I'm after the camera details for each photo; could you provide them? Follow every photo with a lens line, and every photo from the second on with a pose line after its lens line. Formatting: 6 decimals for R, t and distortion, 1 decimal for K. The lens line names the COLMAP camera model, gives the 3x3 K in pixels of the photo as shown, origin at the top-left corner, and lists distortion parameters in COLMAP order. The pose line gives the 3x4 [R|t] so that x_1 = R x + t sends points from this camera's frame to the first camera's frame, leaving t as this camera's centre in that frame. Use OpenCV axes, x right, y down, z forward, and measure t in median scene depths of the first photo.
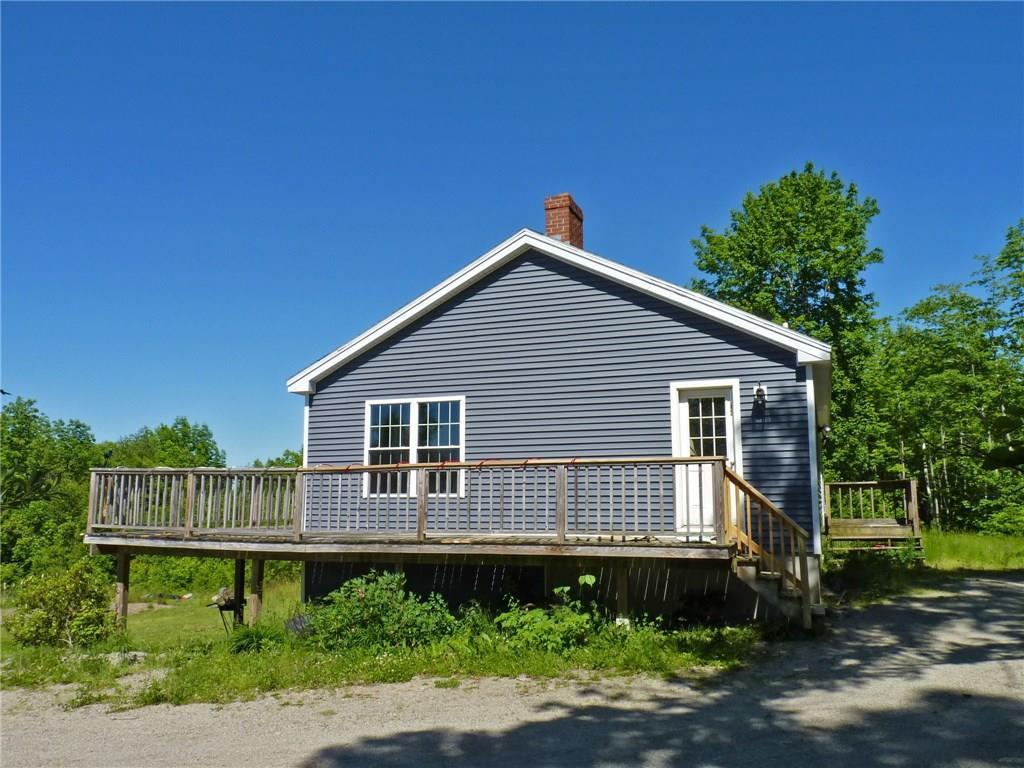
lens RADIAL K [[819.9, 0, 513.4], [0, 819.9, 391.7], [0, 0, 1]] dist [-0.025851, 0.023637]
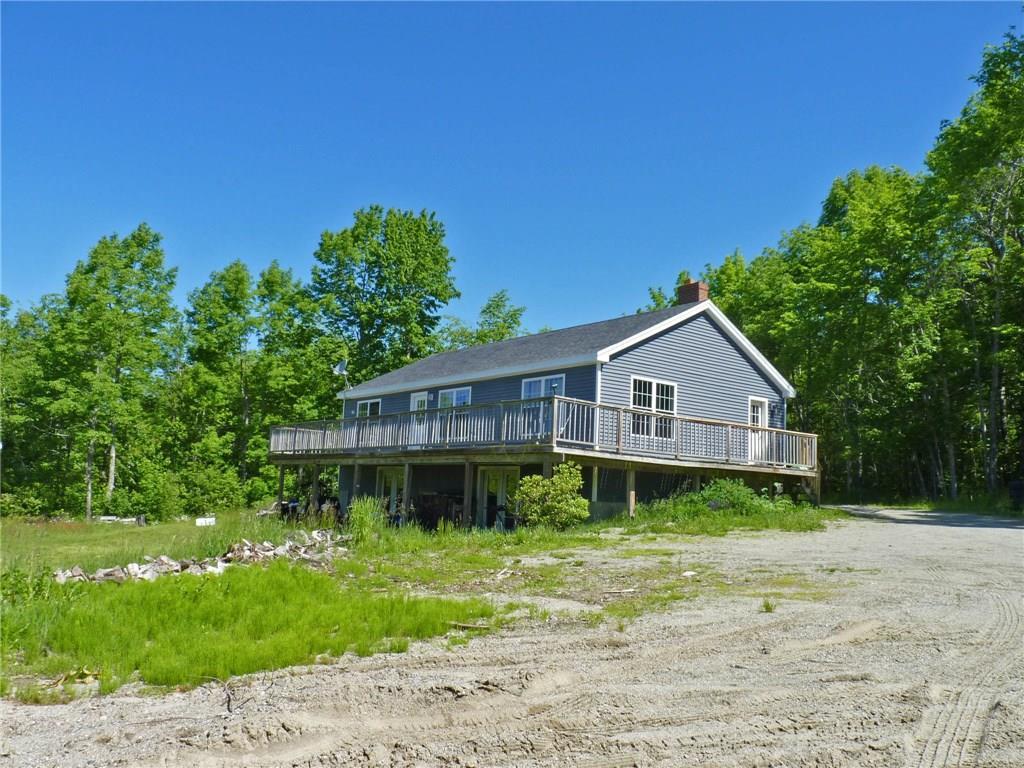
lens RADIAL K [[819.9, 0, 513.4], [0, 819.9, 391.7], [0, 0, 1]] dist [-0.025851, 0.023637]
pose [[0.514005, 0.134363, 0.847199, -1.710217], [-0.161671, 0.985130, -0.058151, 0.178949], [-0.842414, -0.107077, 0.528084, 0.372333]]
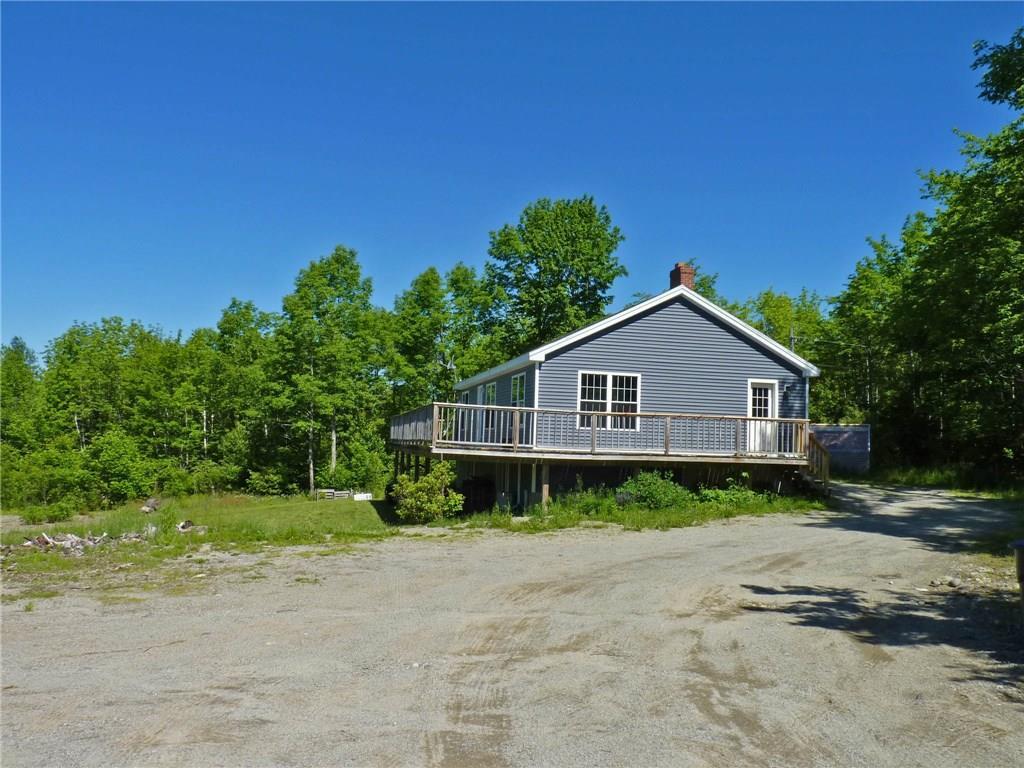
lens RADIAL K [[819.9, 0, 513.4], [0, 819.9, 391.7], [0, 0, 1]] dist [-0.025851, 0.023637]
pose [[0.834387, 0.063494, 0.547510, -1.243198], [-0.109294, 0.992678, 0.051441, -0.018193], [-0.540235, -0.102761, 0.835216, -0.319000]]
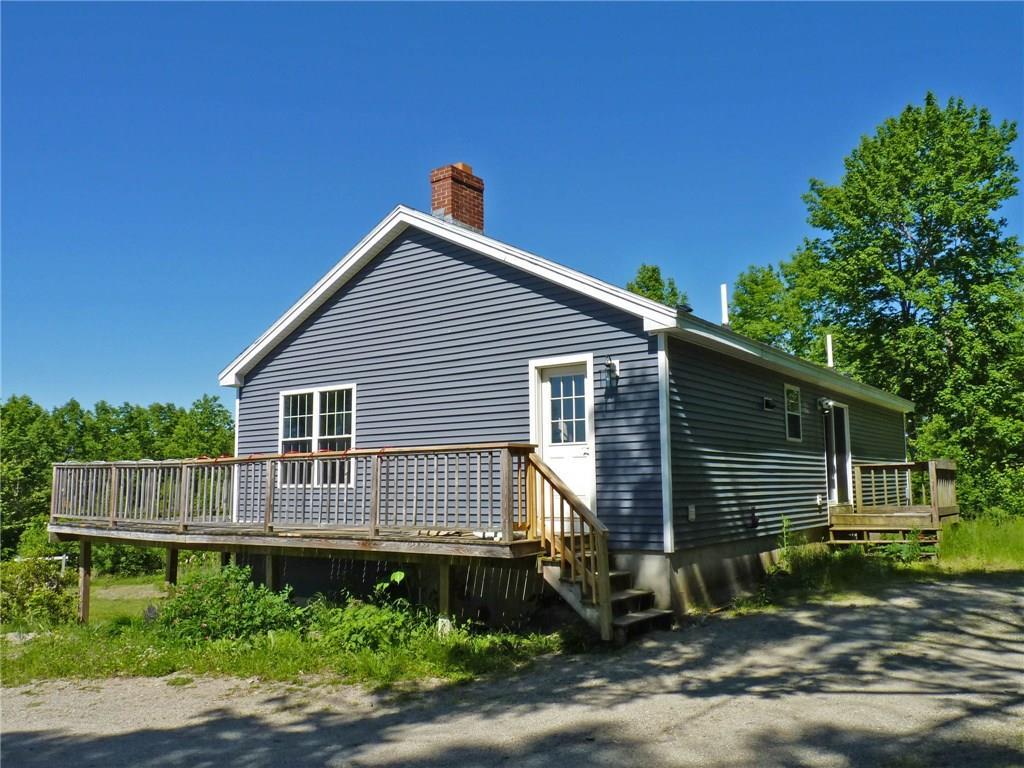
lens RADIAL K [[819.9, 0, 513.4], [0, 819.9, 391.7], [0, 0, 1]] dist [-0.025851, 0.023637]
pose [[0.966517, -0.036550, -0.253987, 0.368663], [0.042399, 0.998946, 0.017592, 0.005812], [0.253076, -0.027771, 0.967048, 0.106728]]
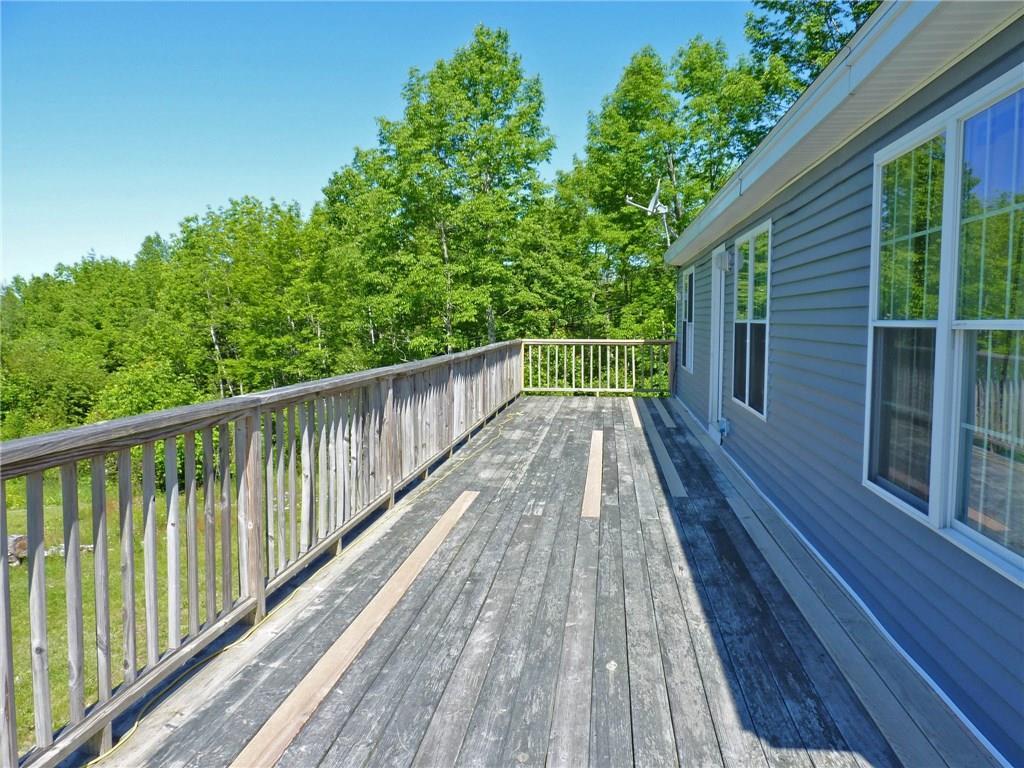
lens RADIAL K [[819.9, 0, 513.4], [0, 819.9, 391.7], [0, 0, 1]] dist [-0.025851, 0.023637]
pose [[0.966763, -0.024483, 0.254498, -0.409862], [-0.032309, 0.975726, 0.216599, 0.068262], [-0.253623, -0.217623, 0.942505, 1.018178]]
